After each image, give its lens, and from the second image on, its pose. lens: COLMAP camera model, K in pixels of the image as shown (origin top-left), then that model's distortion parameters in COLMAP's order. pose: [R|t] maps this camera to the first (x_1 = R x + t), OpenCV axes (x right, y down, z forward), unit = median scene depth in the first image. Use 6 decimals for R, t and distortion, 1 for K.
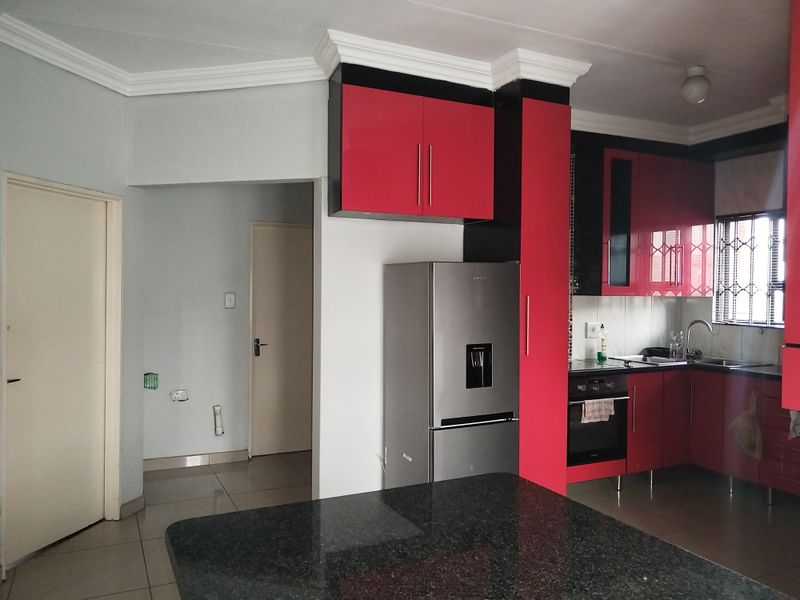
lens RADIAL K [[625.4, 0, 392.3], [0, 625.4, 300.0], [0, 0, 1]] dist [-0.007287, -0.005506]
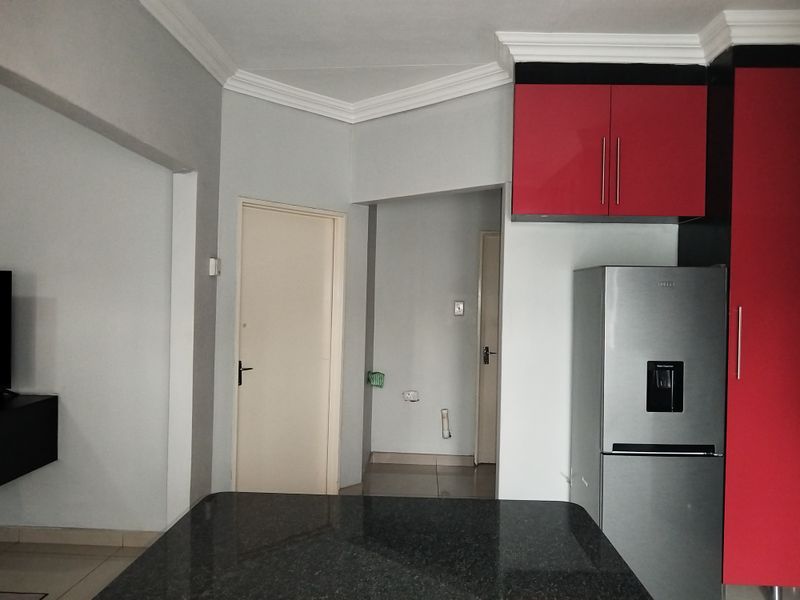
lens RADIAL K [[625.4, 0, 394.1], [0, 625.4, 297.6], [0, 0, 1]] dist [-0.007287, -0.005506]
pose [[0.877986, 0.009667, -0.478588, 0.202713], [-0.020983, 0.999612, -0.018304, 0.006354], [0.478225, 0.026113, 0.877849, 0.060501]]
